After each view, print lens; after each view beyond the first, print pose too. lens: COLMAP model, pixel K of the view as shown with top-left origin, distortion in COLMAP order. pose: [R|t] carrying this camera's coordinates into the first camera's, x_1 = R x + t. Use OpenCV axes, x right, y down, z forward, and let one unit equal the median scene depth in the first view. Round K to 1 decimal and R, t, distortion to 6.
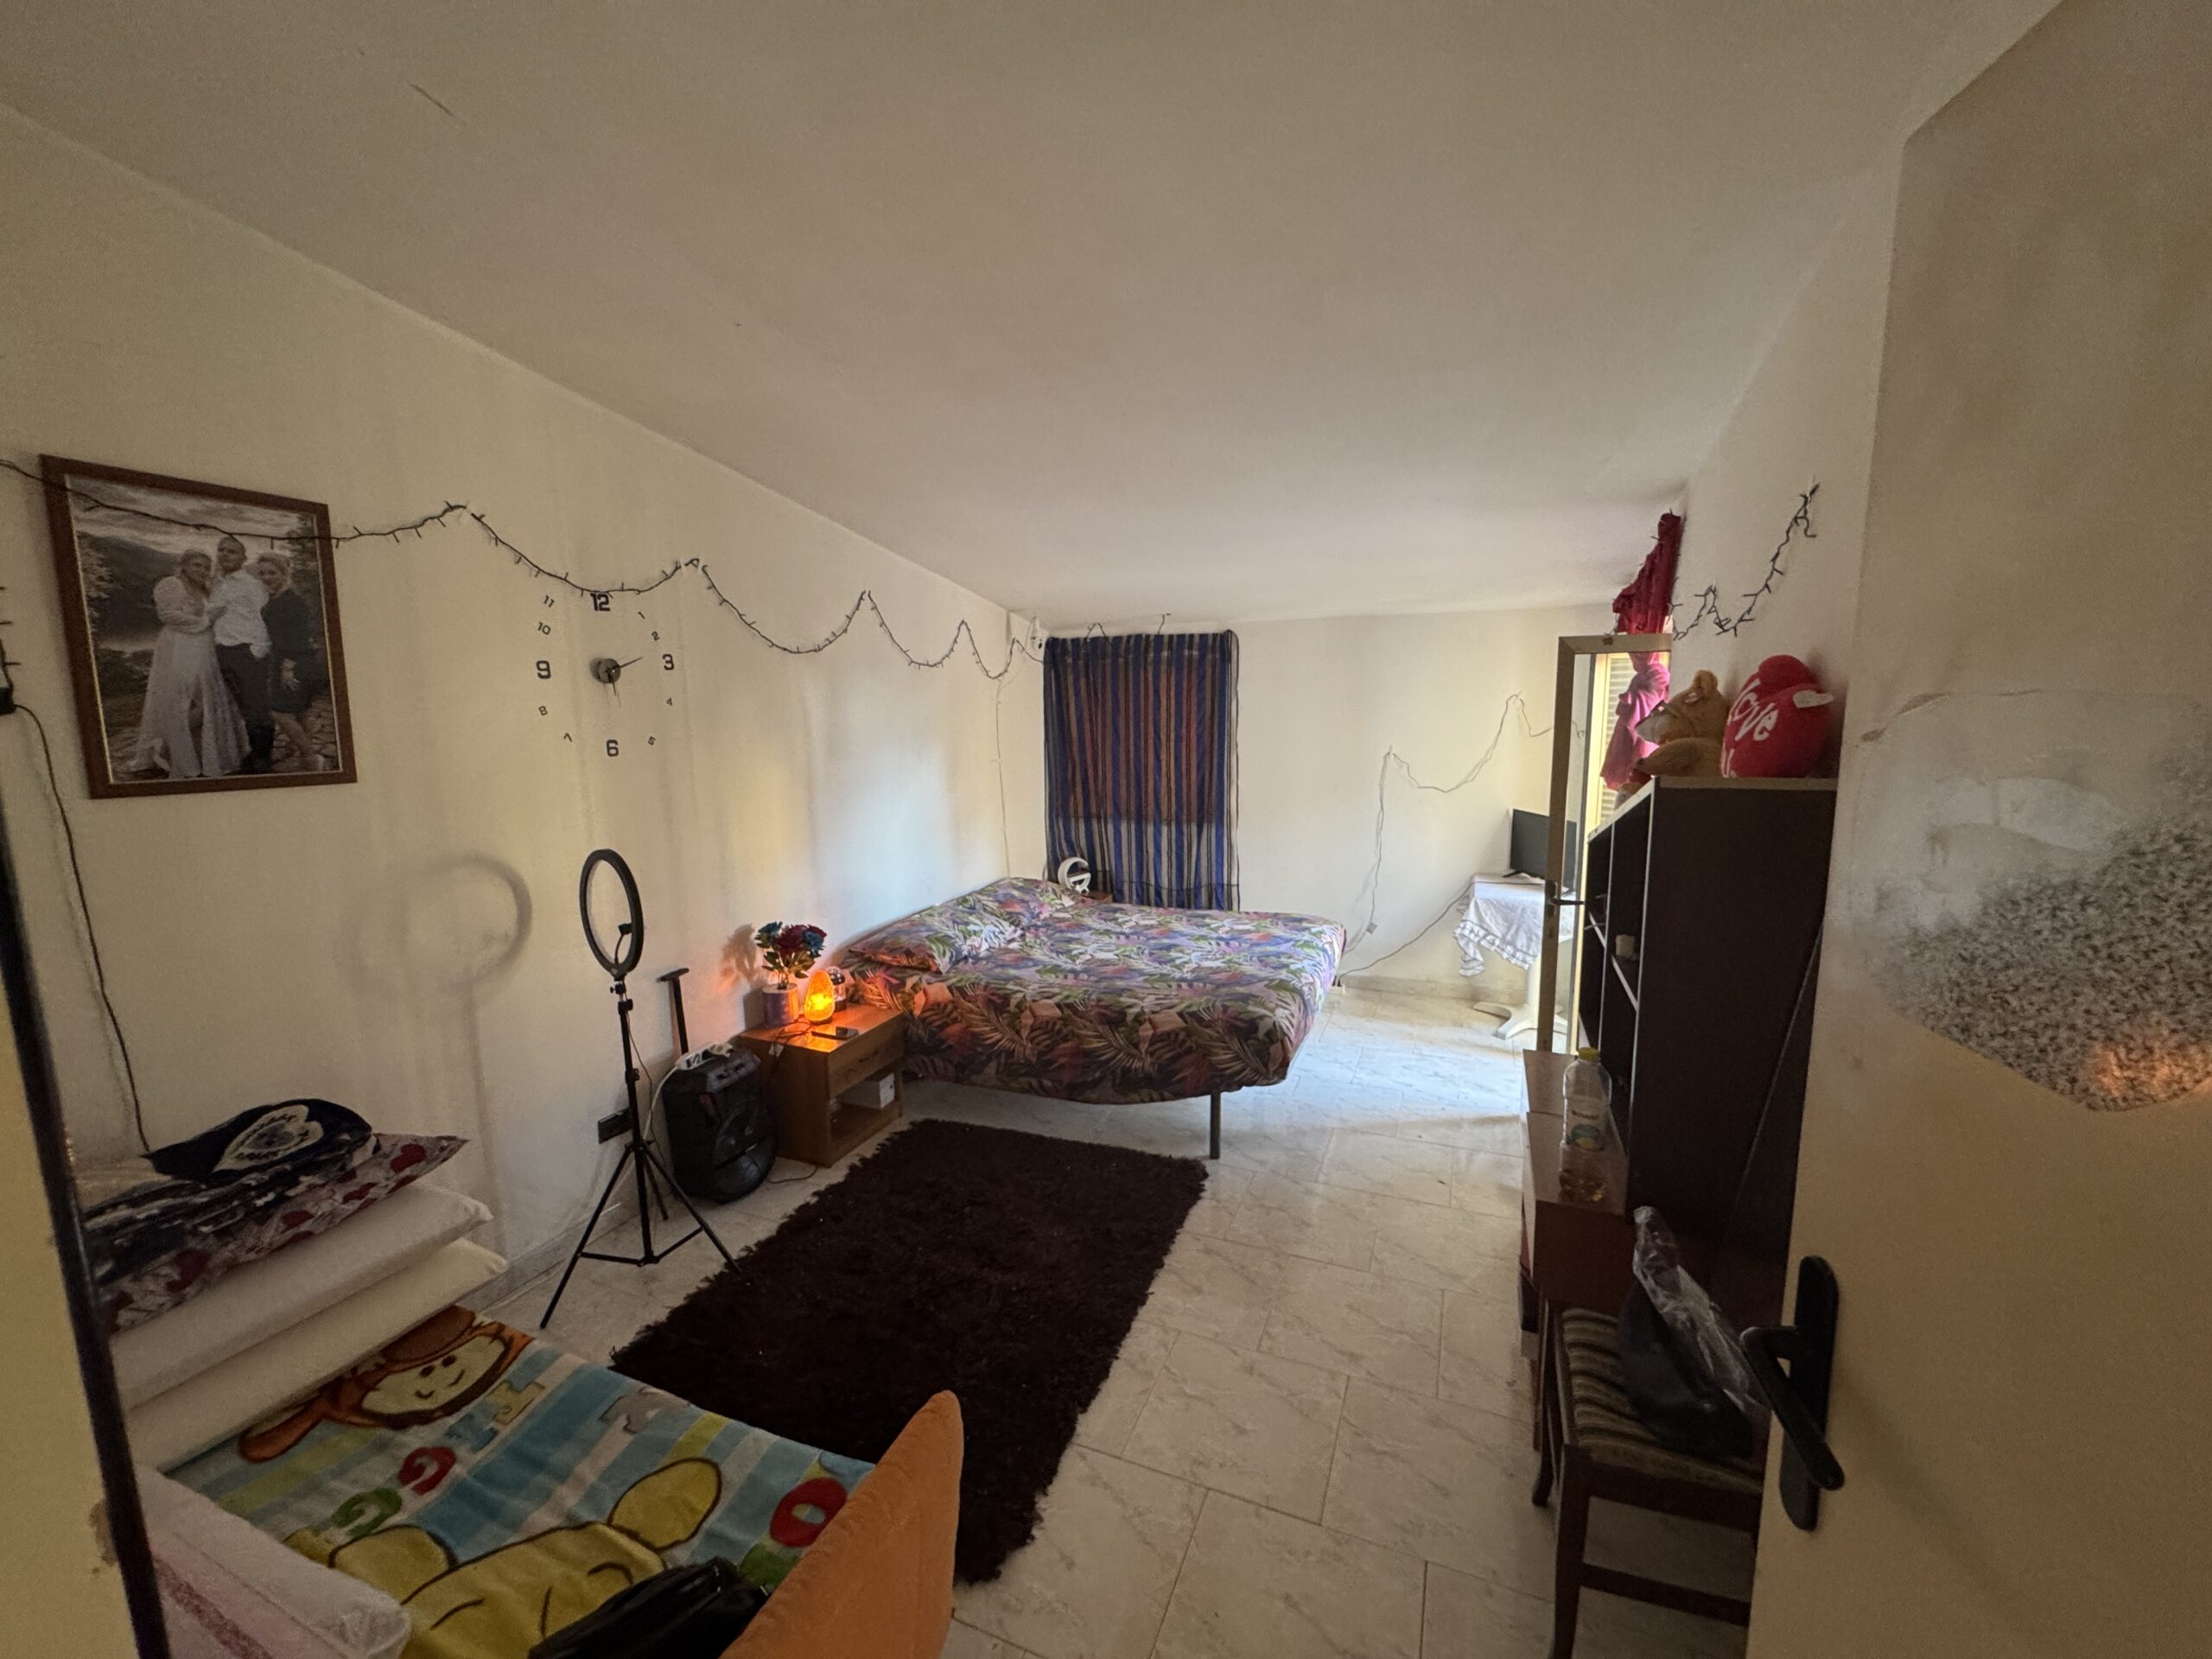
lens RADIAL K [[895.7, 0, 1104.8], [0, 895.7, 837.5], [0, 0, 1]] dist [-0.005339, 0.000808]
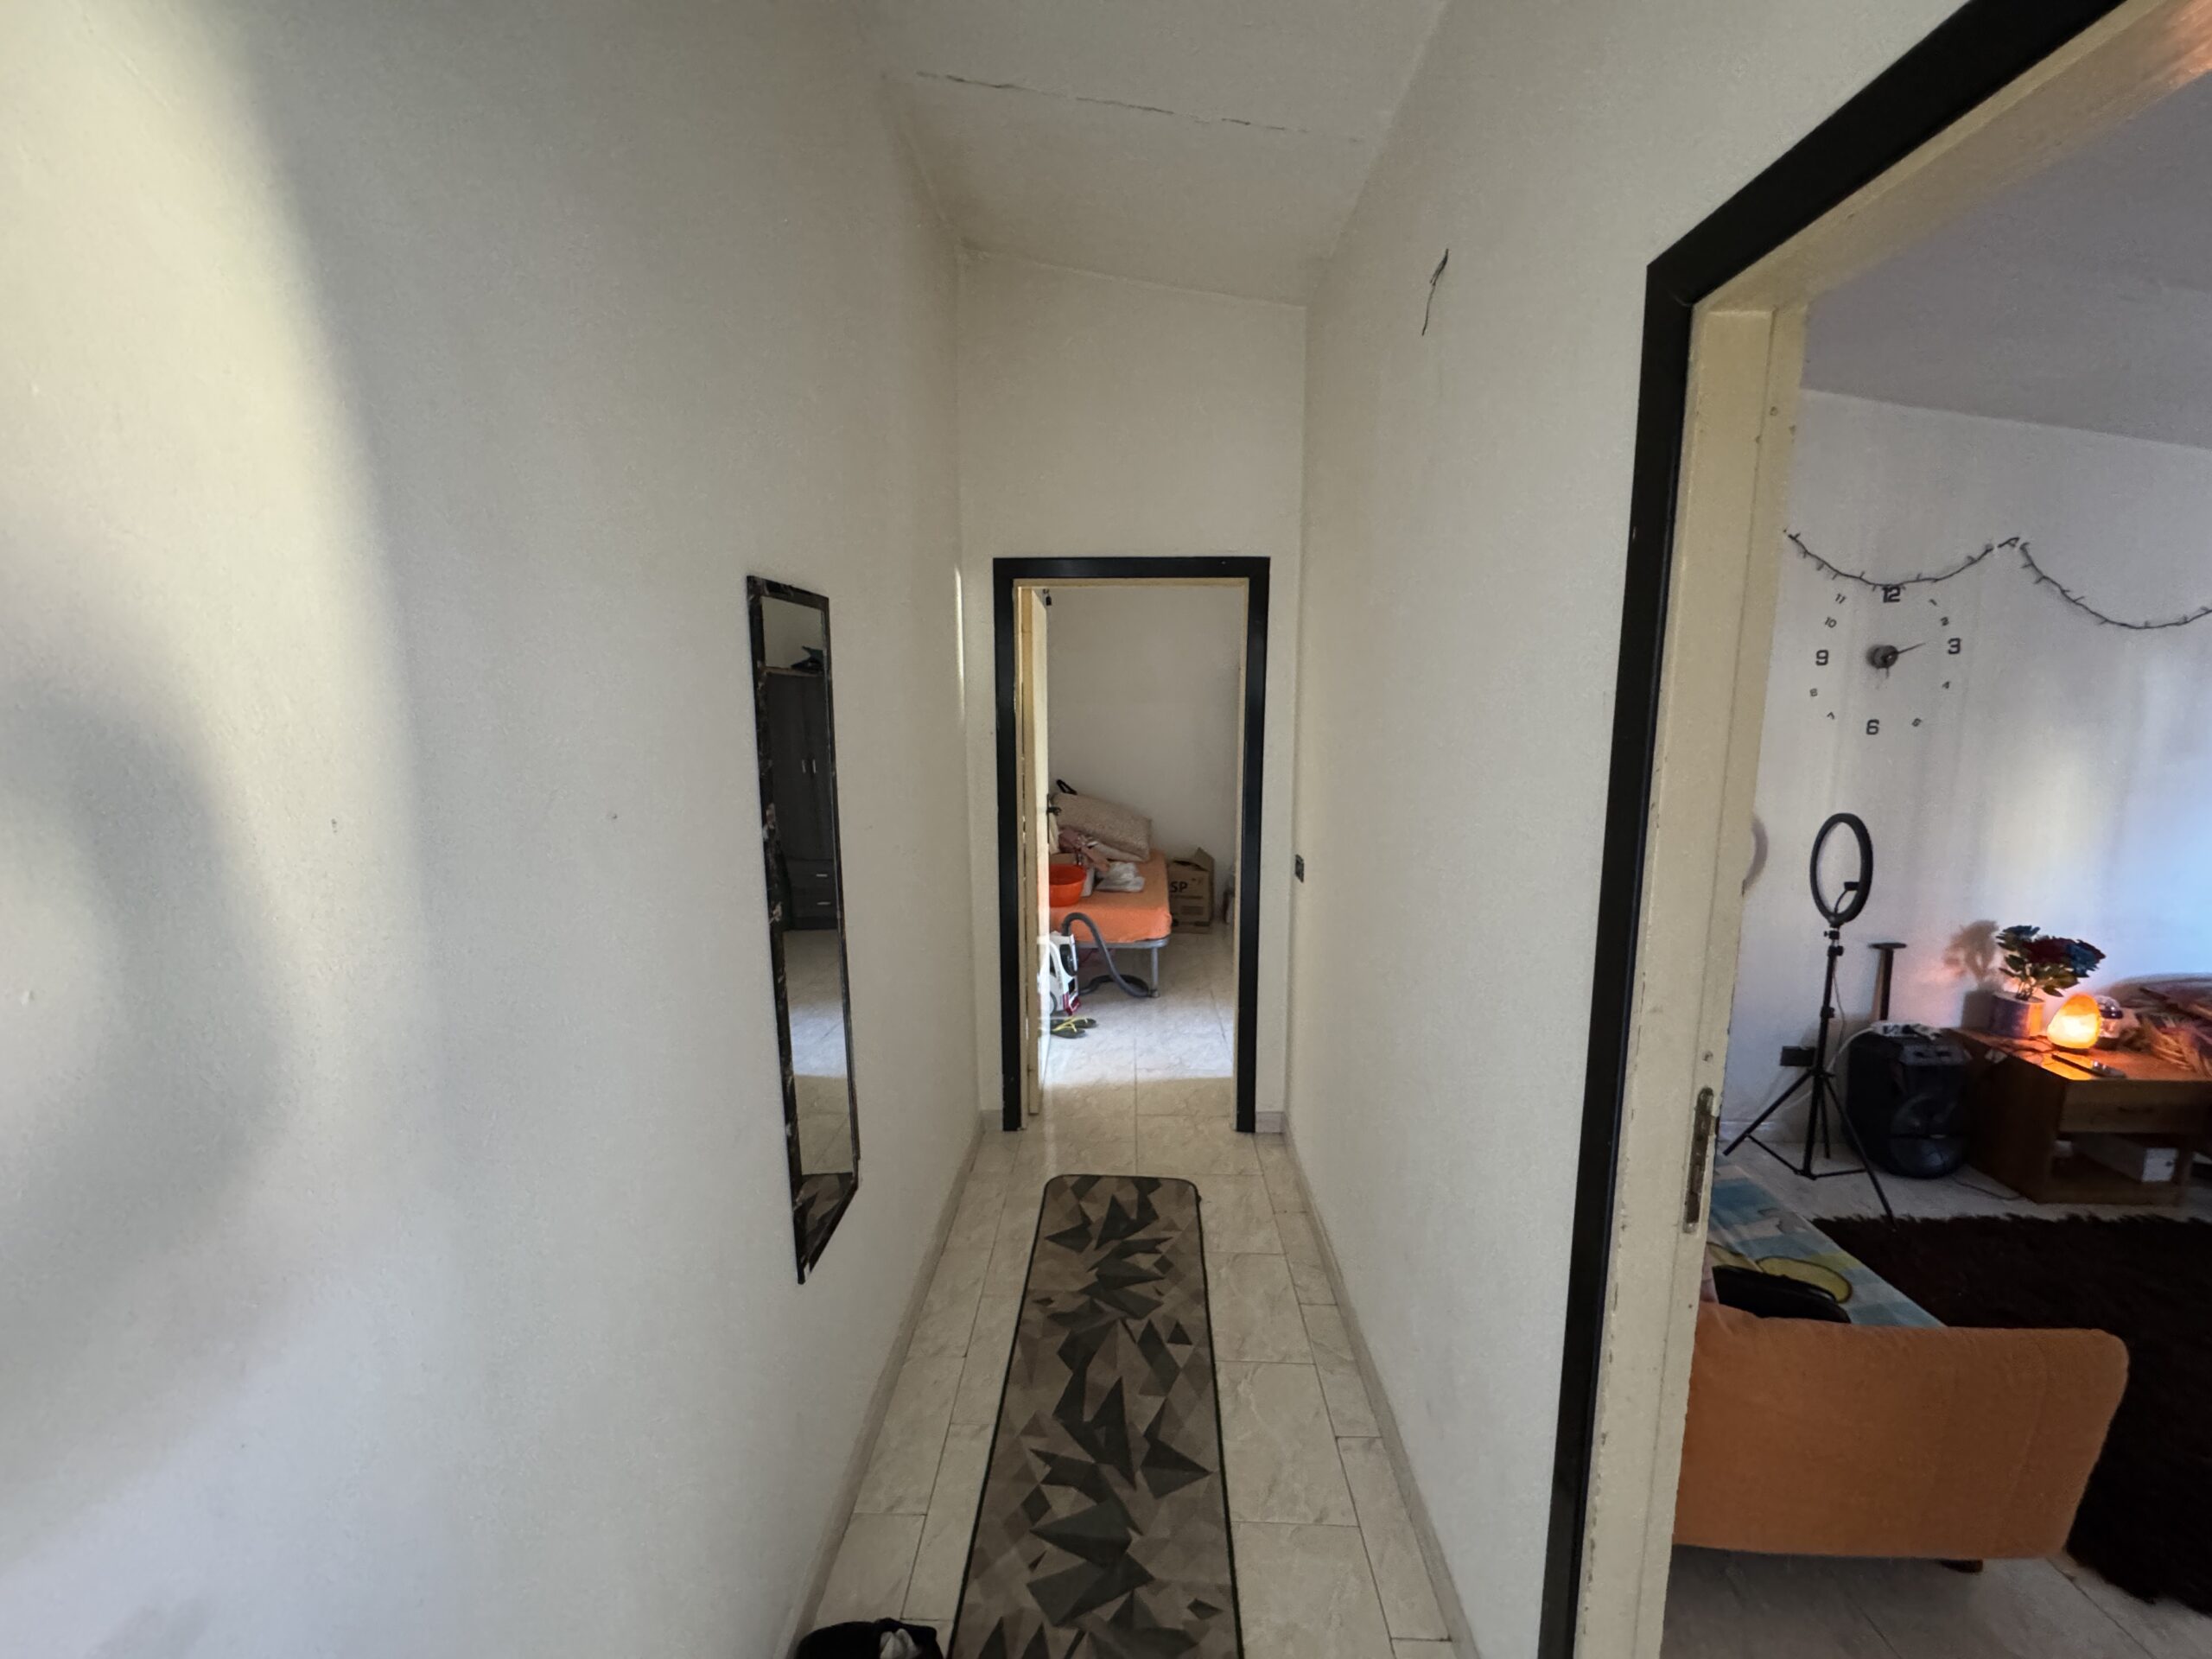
lens RADIAL K [[895.7, 0, 1092.7], [0, 895.7, 834.8], [0, 0, 1]] dist [-0.005339, 0.000808]
pose [[0.361165, 0.154017, -0.919695, 0.123699], [-0.138865, 0.984152, 0.110279, 0.039393], [0.922104, 0.087885, 0.376829, -0.266979]]
